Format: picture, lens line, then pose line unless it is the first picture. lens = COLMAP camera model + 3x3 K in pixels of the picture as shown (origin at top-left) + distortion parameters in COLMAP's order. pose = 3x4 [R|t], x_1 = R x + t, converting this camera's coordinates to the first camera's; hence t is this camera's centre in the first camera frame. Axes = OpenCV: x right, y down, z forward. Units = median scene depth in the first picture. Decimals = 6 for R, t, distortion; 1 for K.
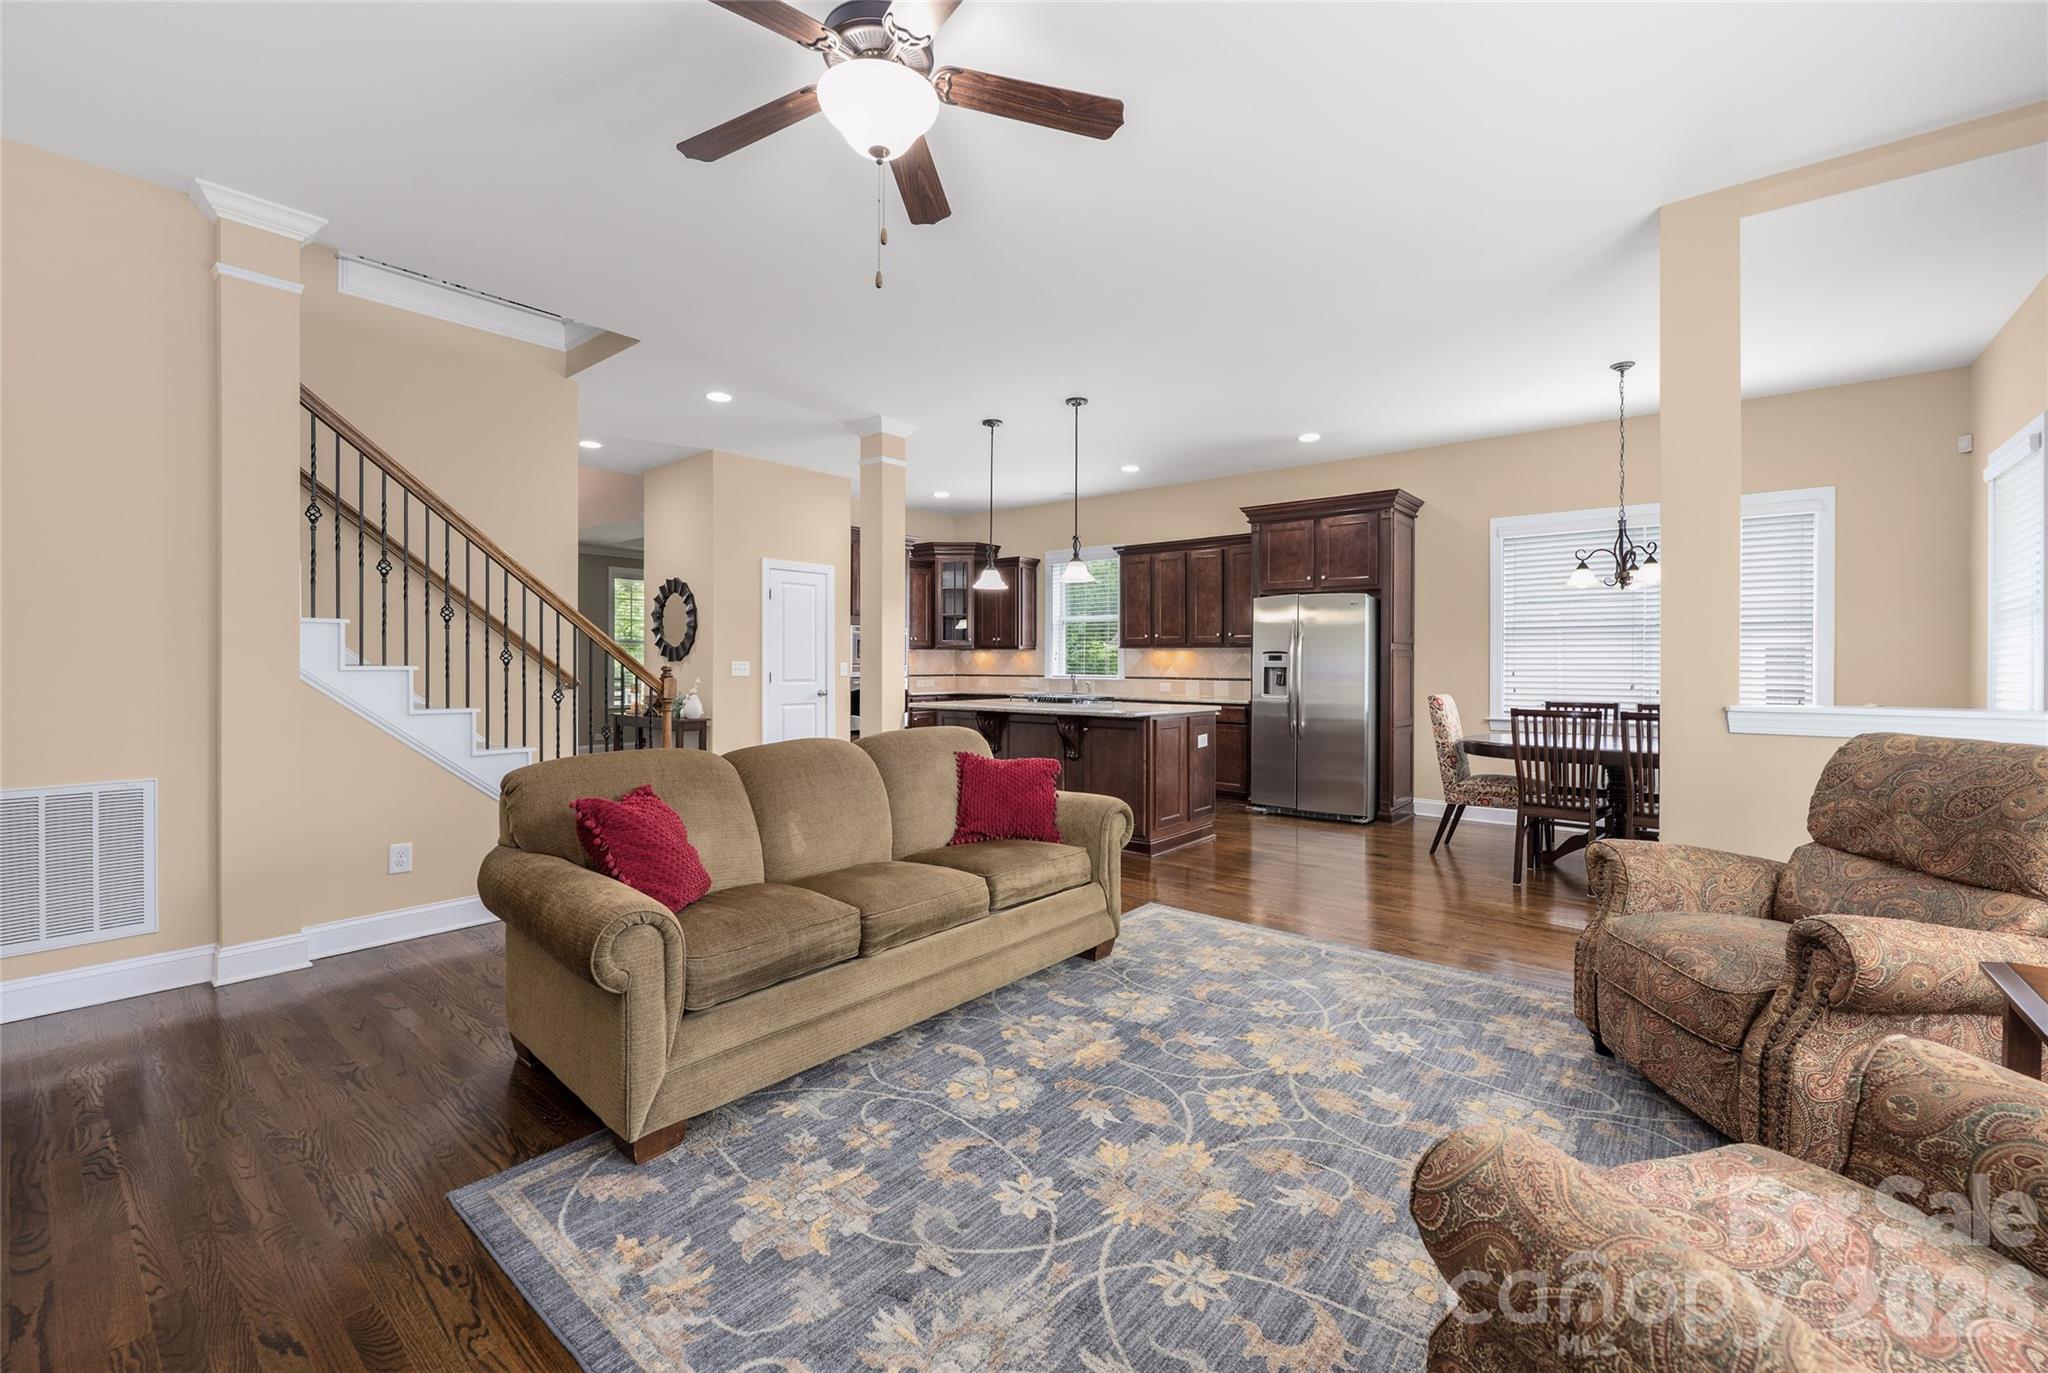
lens RADIAL K [[841.6, 0, 1004.4], [0, 841.6, 669.8], [0, 0, 1]] dist [0.001359, 0.000592]
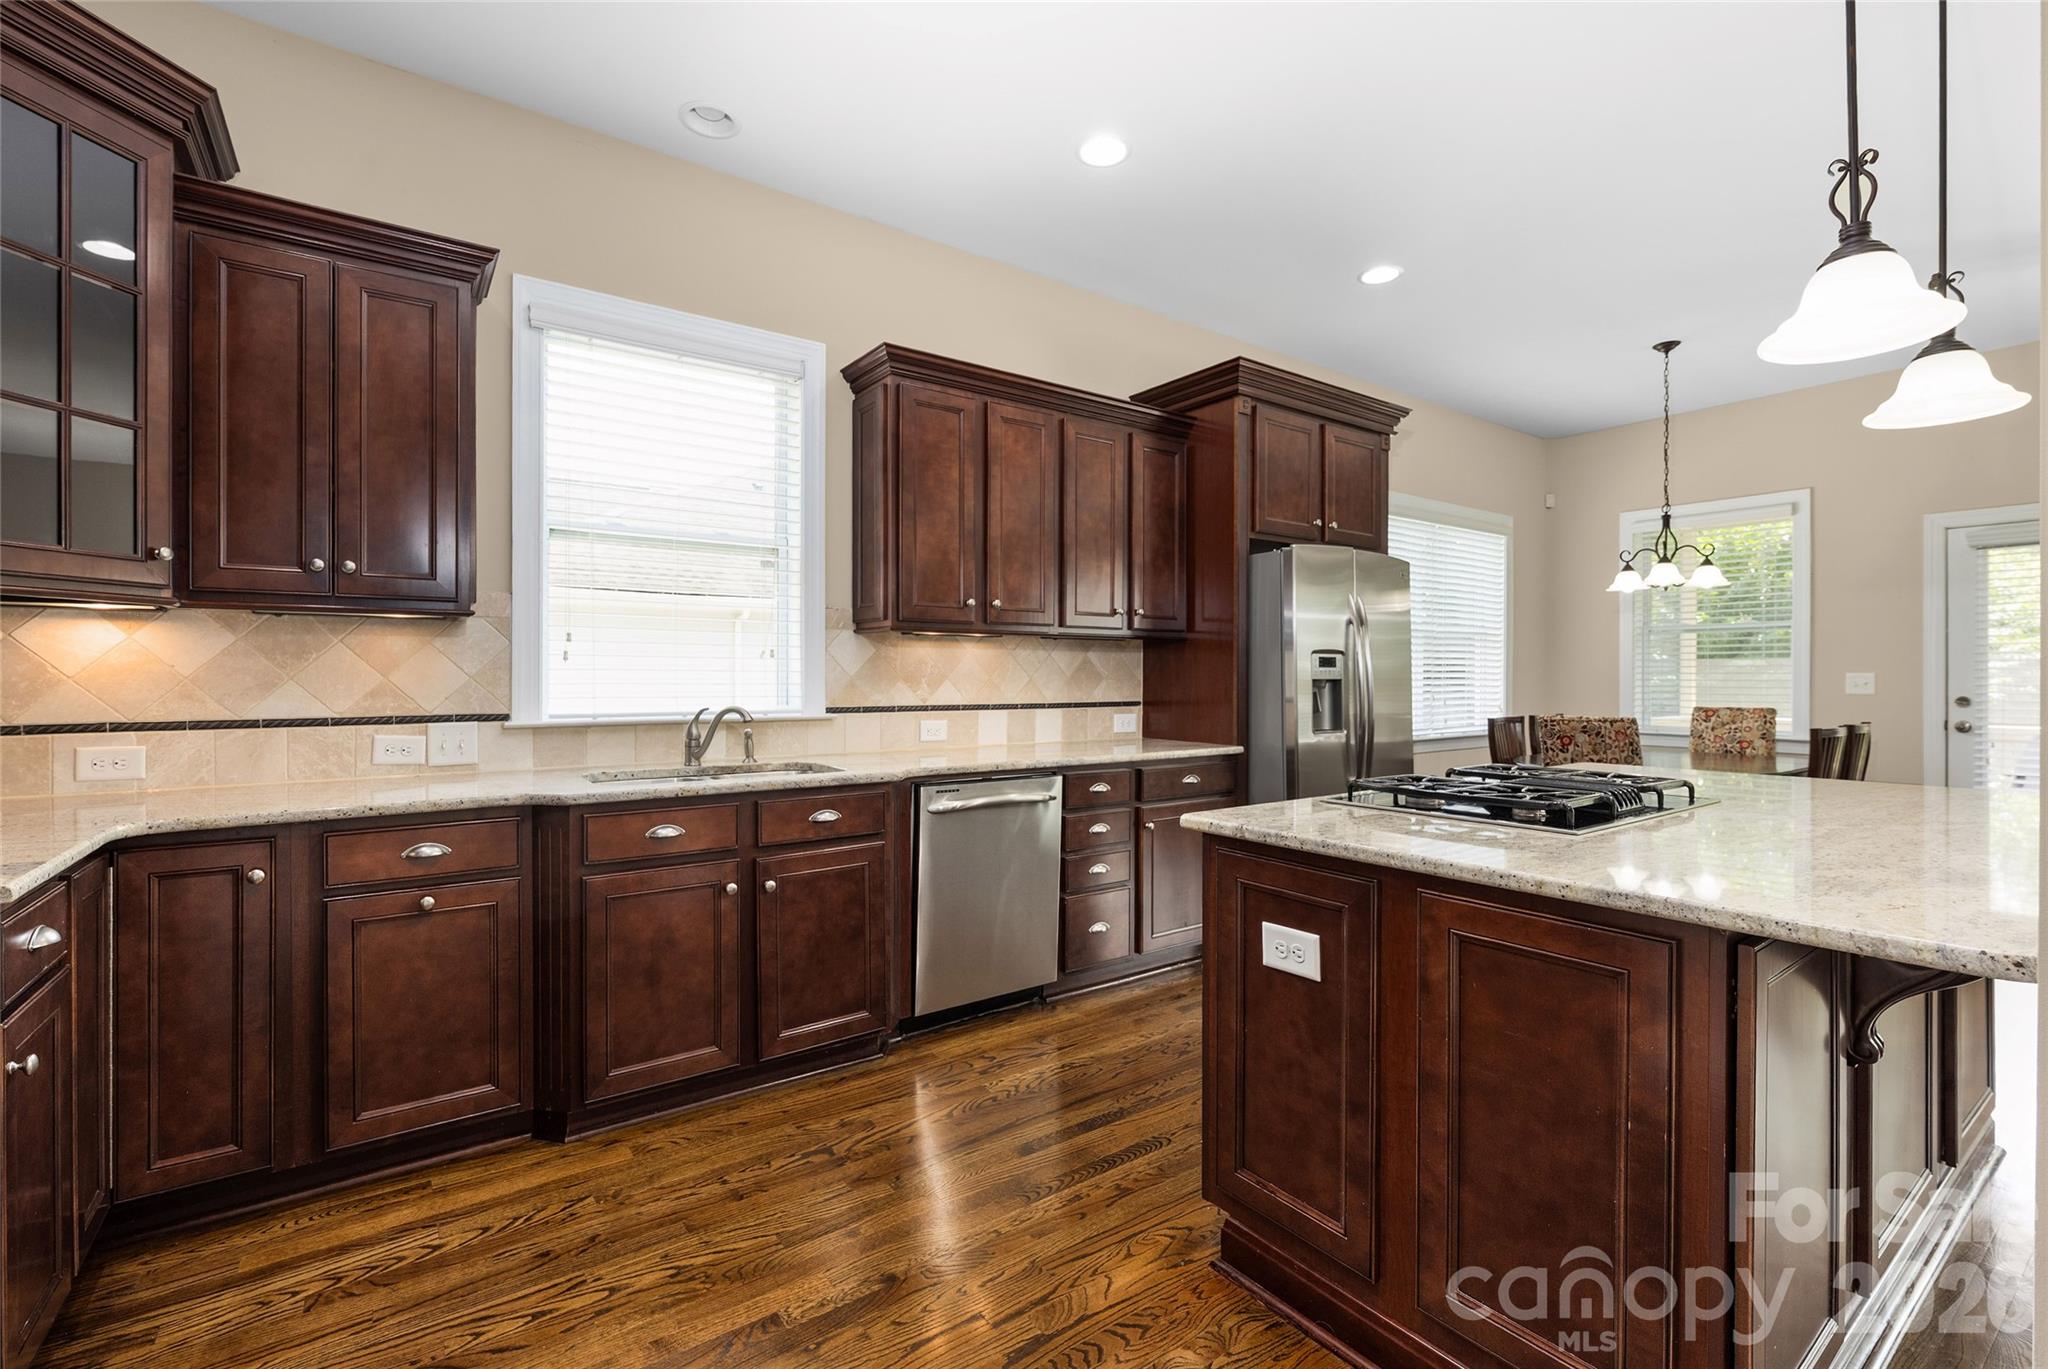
lens RADIAL K [[893.5, 0, 1020.7], [0, 893.5, 677.4], [0, 0, 1]] dist [0.001614, 0.000054]
pose [[0.237710, -0.005347, 0.971321, -0.228095], [0.011328, 0.999932, 0.002732, -0.006899], [-0.971270, 0.010354, 0.237754, 0.885484]]
